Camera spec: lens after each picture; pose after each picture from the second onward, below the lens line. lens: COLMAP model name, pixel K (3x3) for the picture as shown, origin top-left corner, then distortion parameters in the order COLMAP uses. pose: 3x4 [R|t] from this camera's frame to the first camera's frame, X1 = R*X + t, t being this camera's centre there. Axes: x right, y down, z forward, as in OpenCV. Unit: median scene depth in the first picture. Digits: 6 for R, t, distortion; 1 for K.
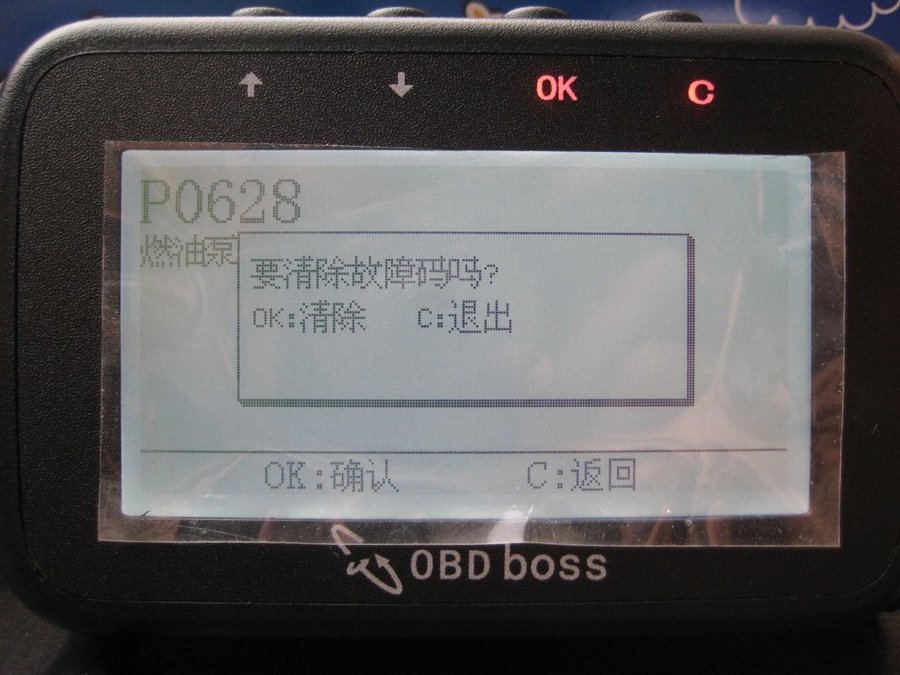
lens RADIAL K [[971.5, 0, 452.9], [0, 971.5, 342.7], [0, 0, 1]] dist [-0.081182, 0.000000]
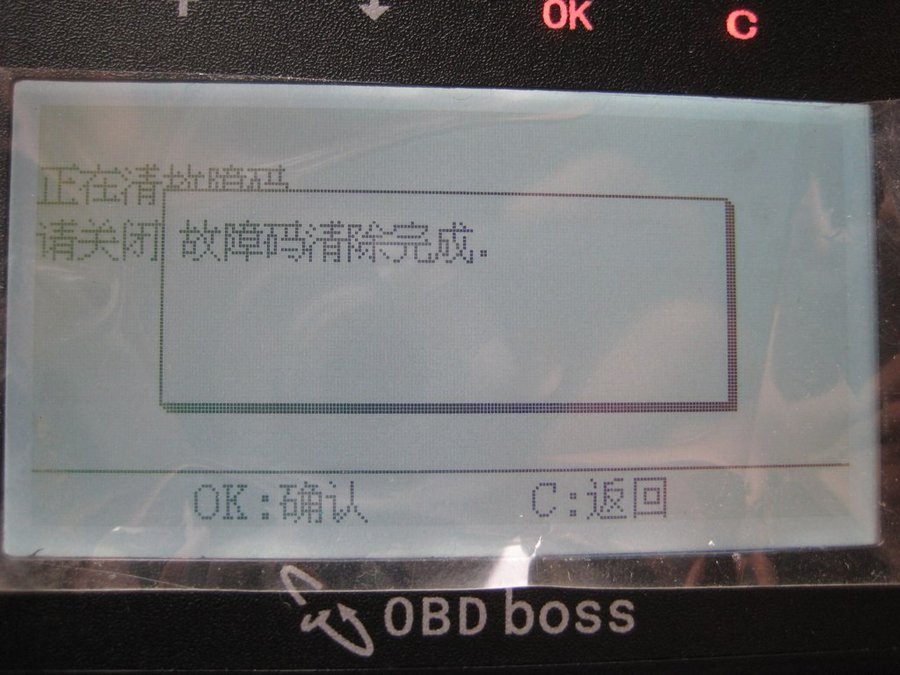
lens RADIAL K [[971.5, 0, 451.9], [0, 971.5, 334.9], [0, 0, 1]] dist [-0.081182, 0.000000]
pose [[0.998067, 0.002016, 0.062107, -0.038069], [0.001225, 0.998641, -0.052104, 0.045147], [-0.062128, 0.052080, 0.996709, 0.219009]]
